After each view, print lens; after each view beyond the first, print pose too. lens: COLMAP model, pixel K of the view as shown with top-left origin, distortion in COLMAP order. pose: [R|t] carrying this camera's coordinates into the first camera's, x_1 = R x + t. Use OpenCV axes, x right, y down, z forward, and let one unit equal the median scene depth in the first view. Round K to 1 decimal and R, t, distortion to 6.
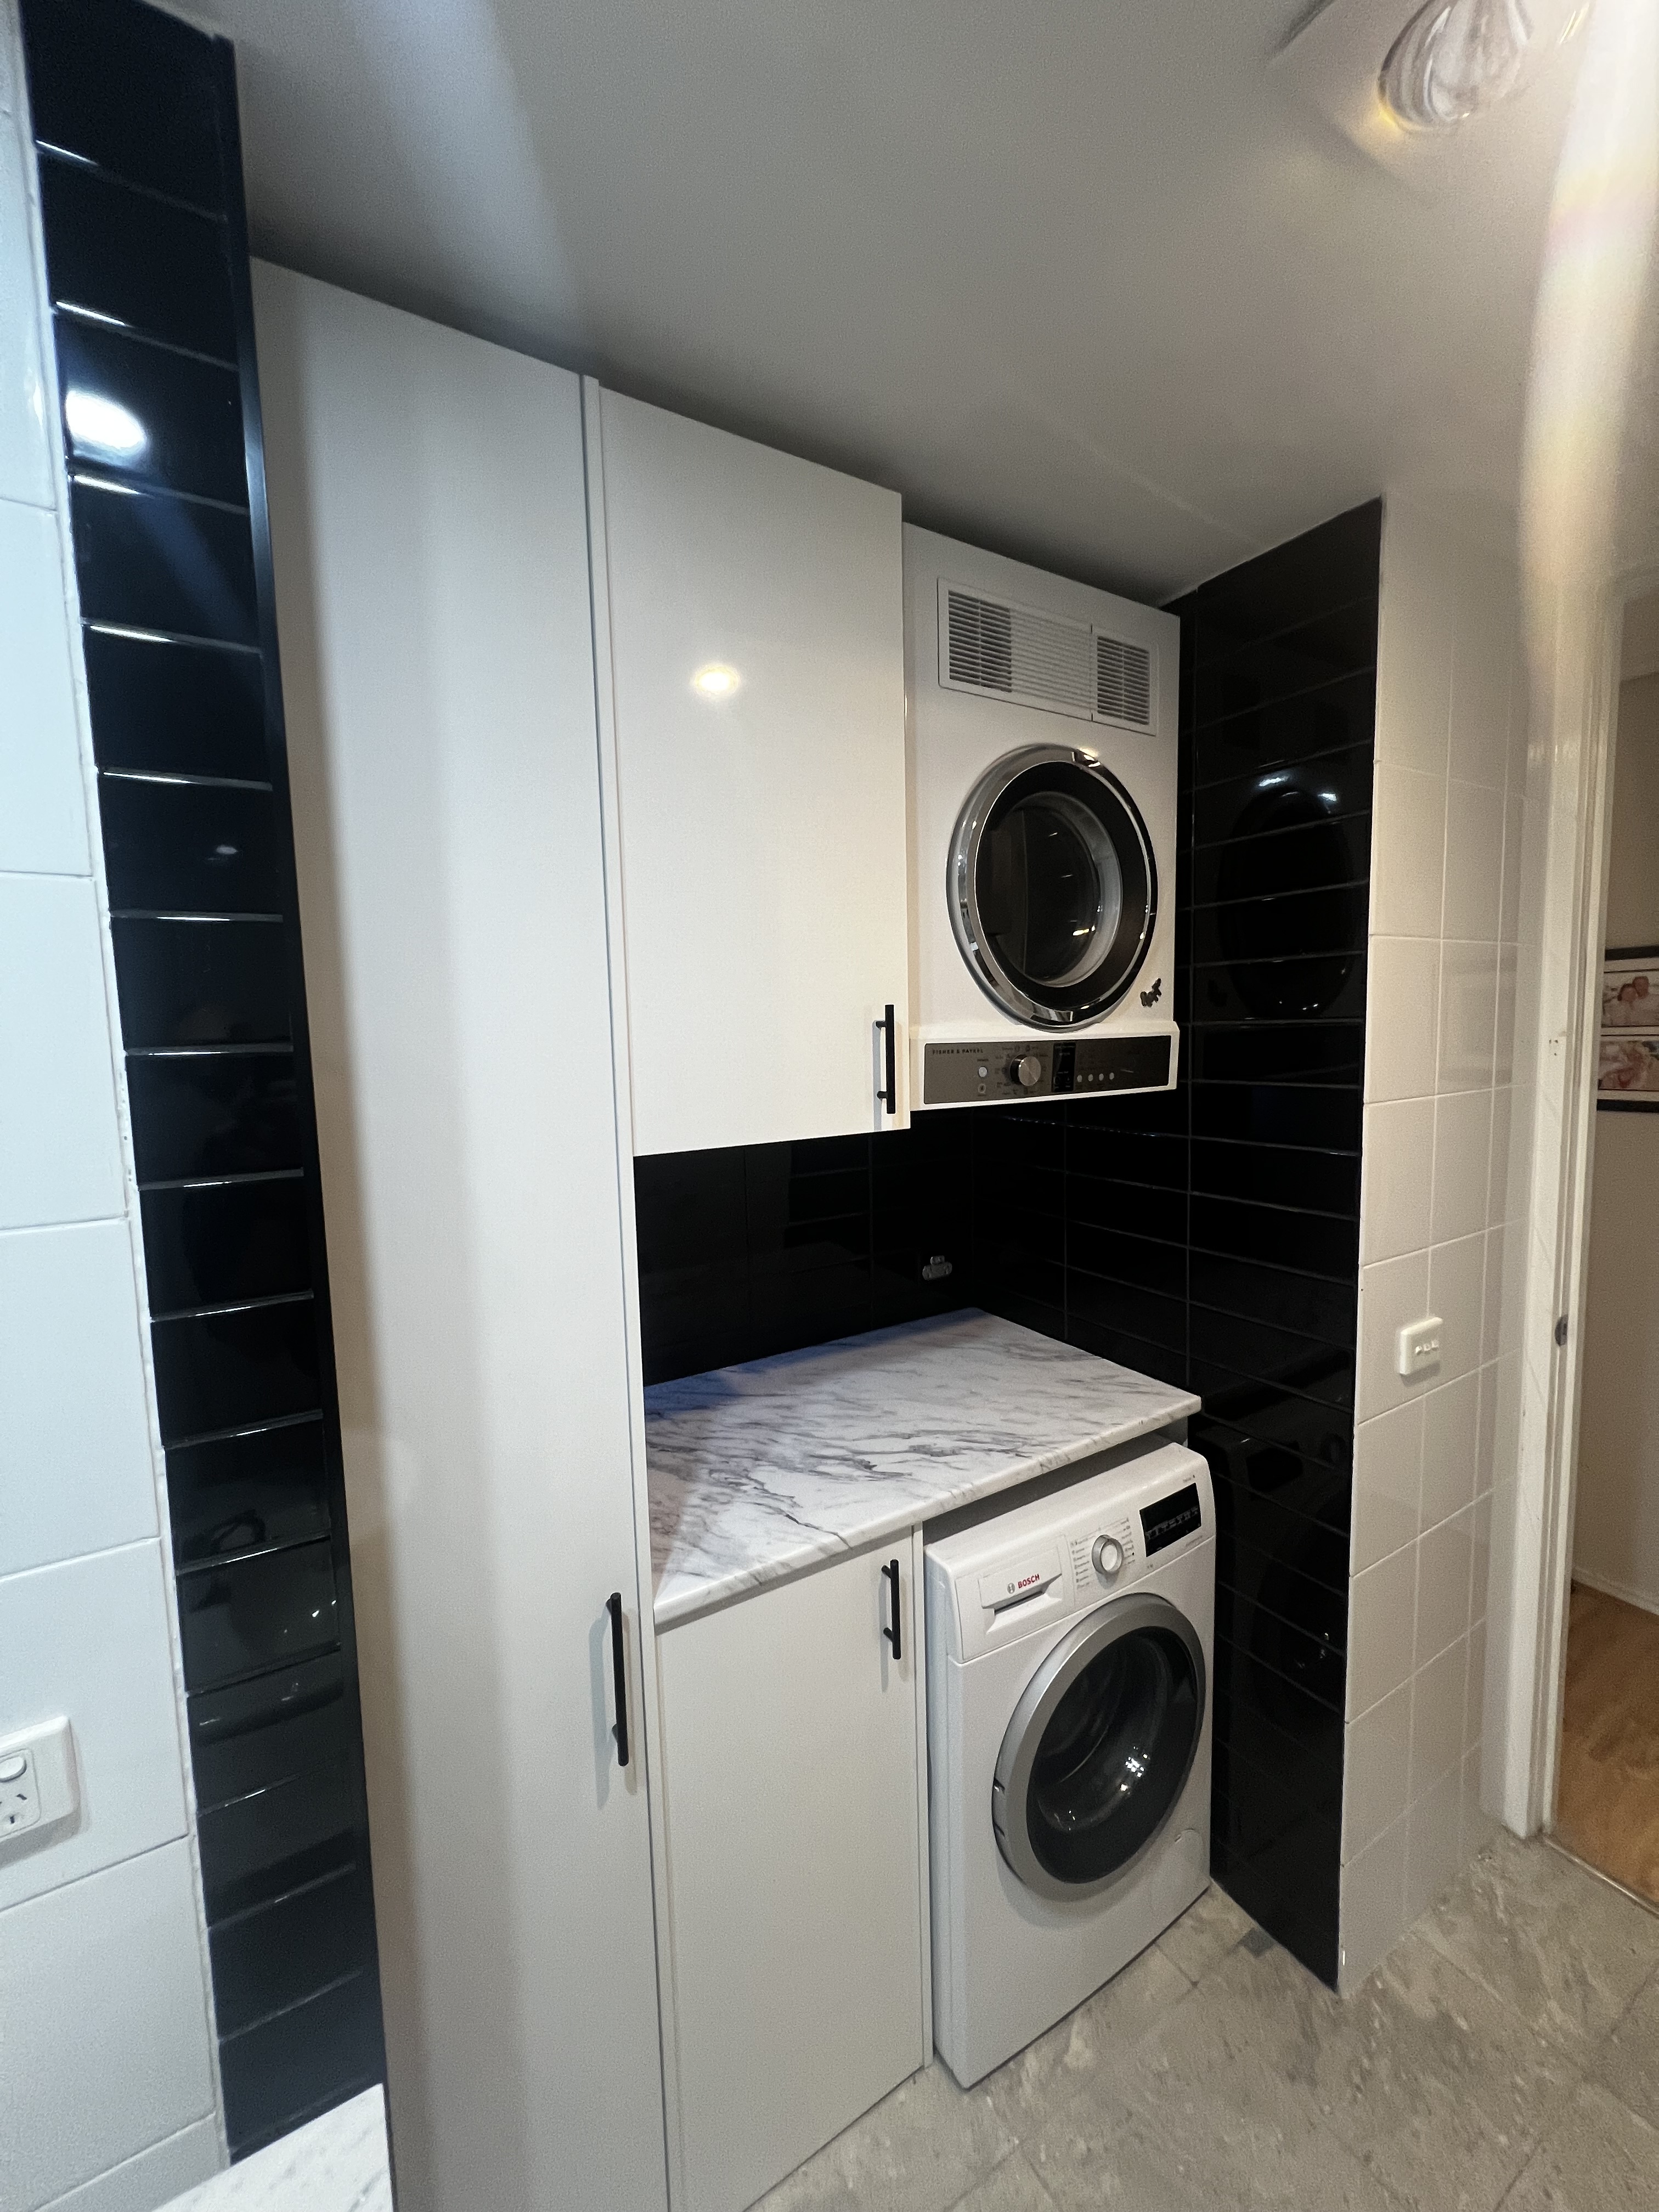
lens RADIAL K [[880.0, 0, 843.6], [0, 880.0, 1102.9], [0, 0, 1]] dist [-0.001006, 0.000018]
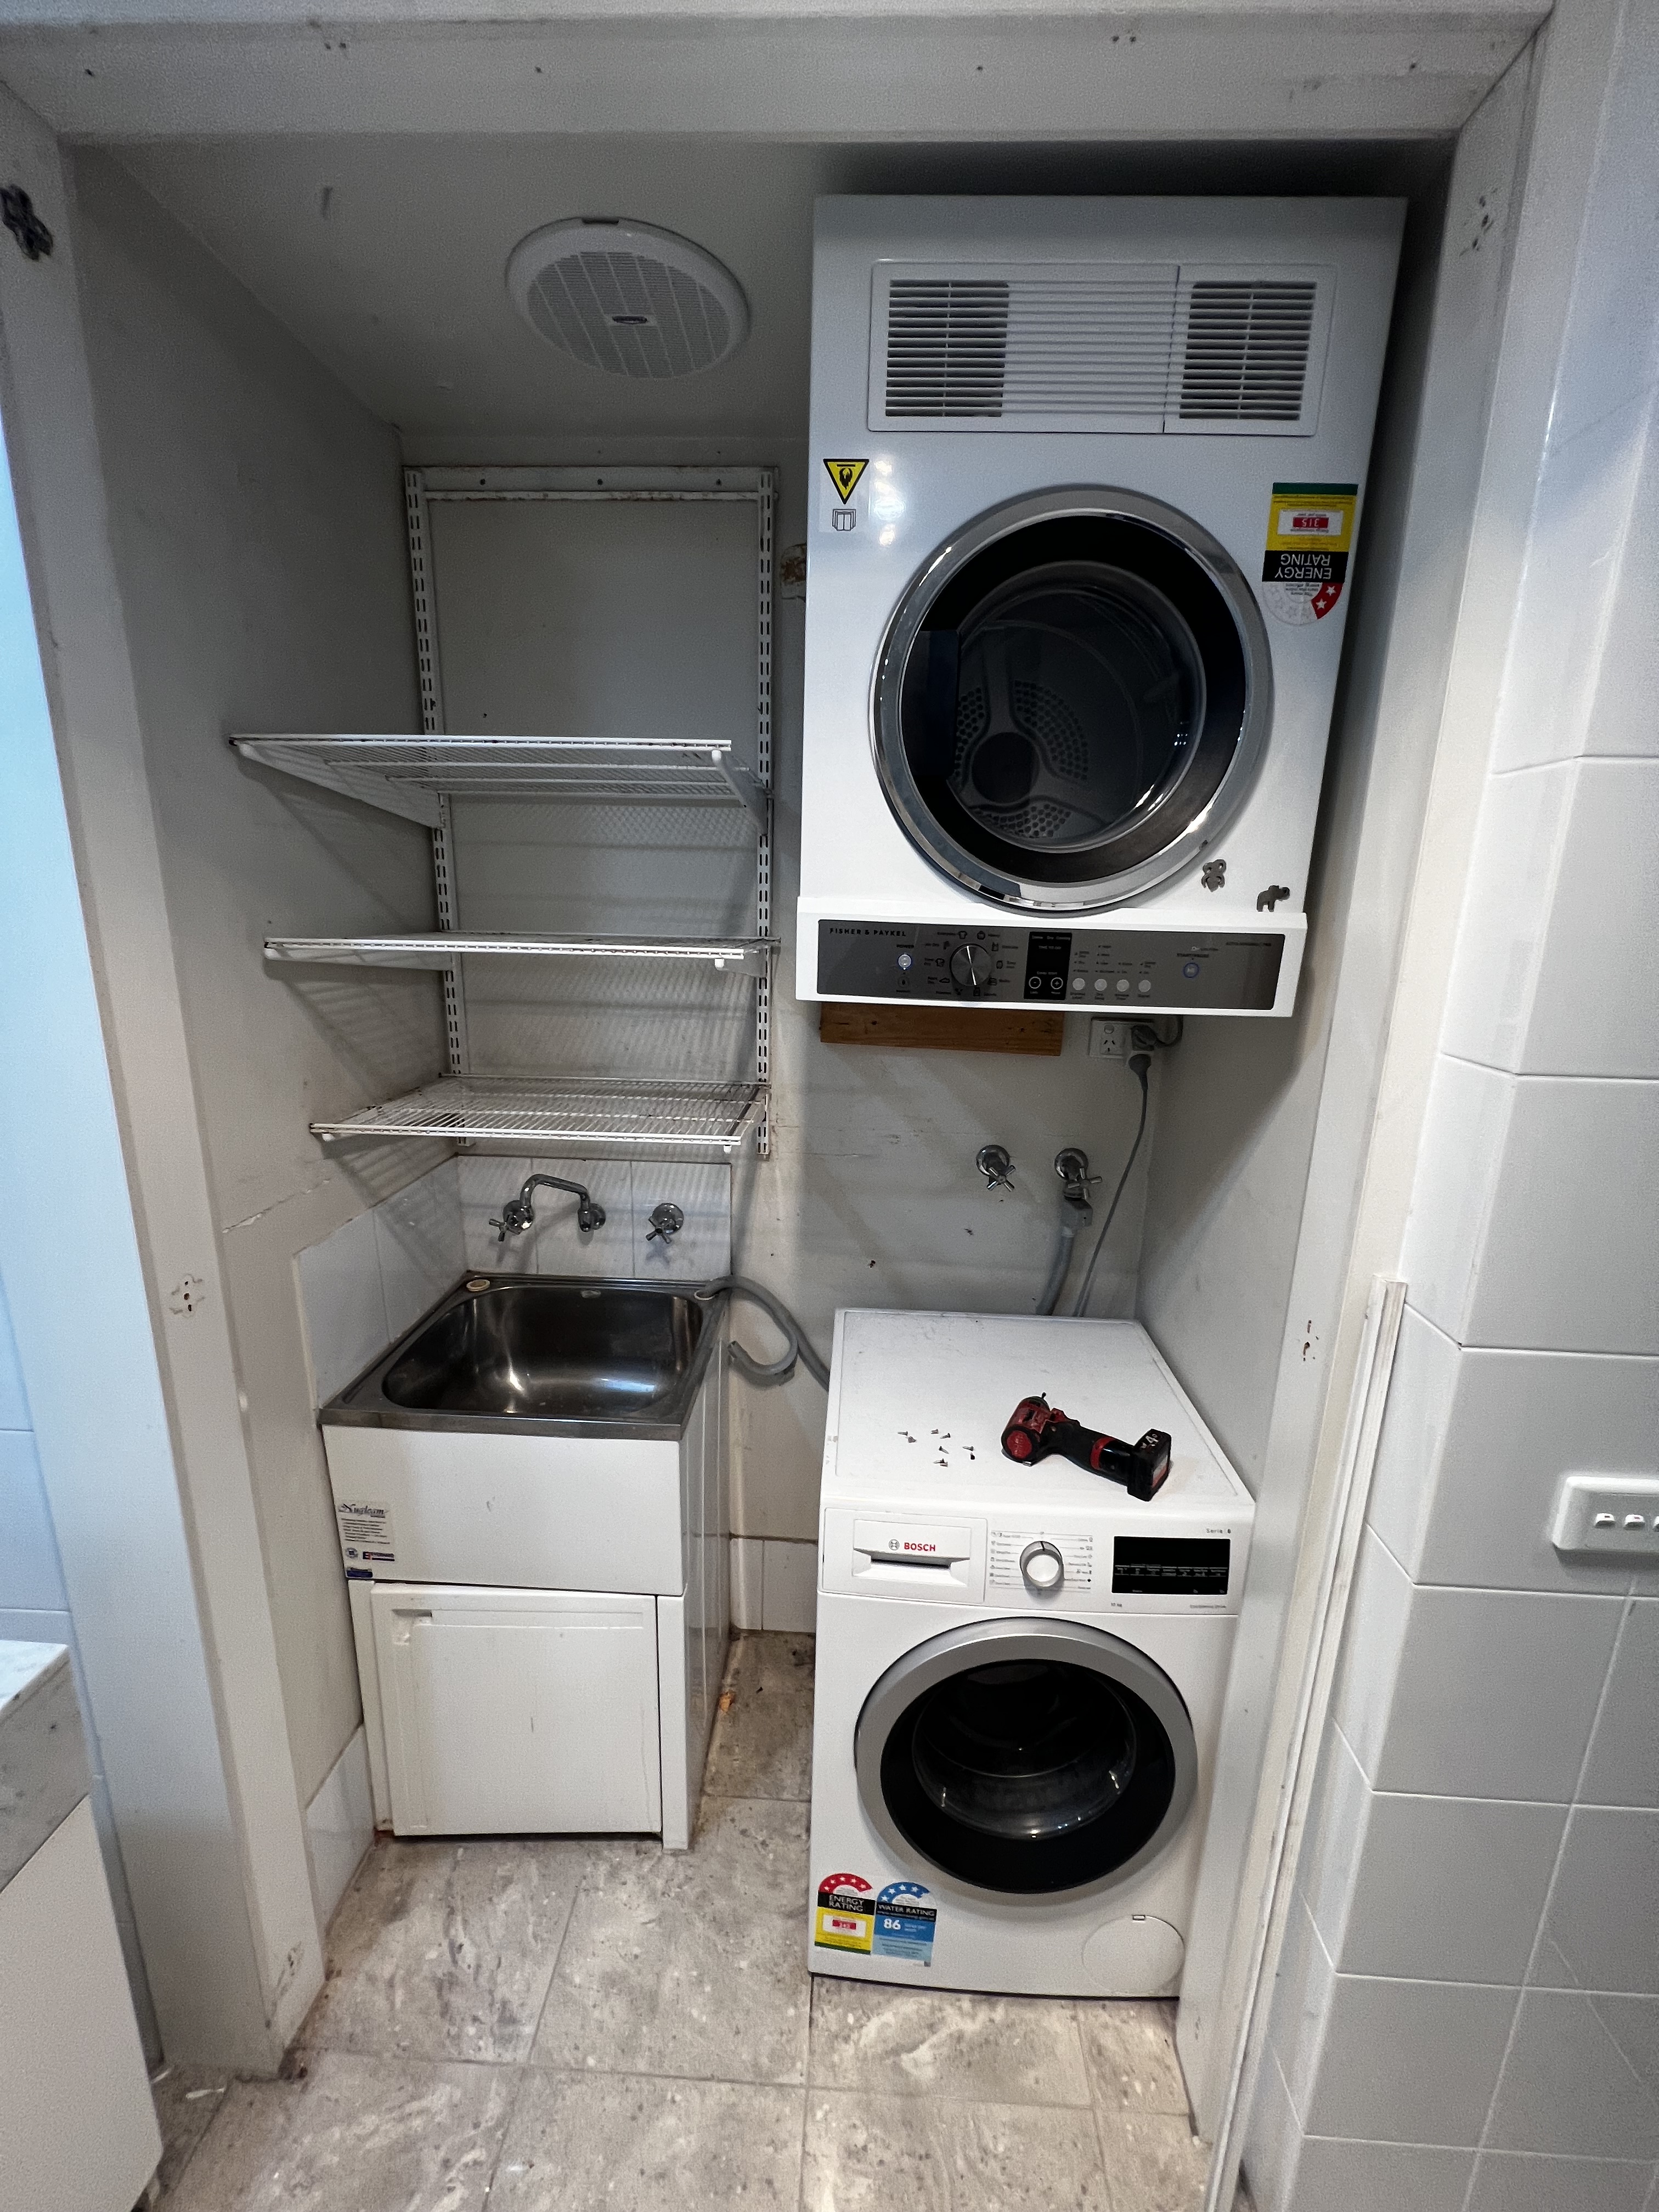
lens RADIAL K [[880.0, 0, 835.3], [0, 880.0, 1104.1], [0, 0, 1]] dist [-0.001006, 0.000018]
pose [[0.829129, 0.168445, -0.533077, 0.516049], [-0.094204, 0.981990, 0.163774, -0.030987], [0.551063, -0.085572, 0.830064, 0.285320]]
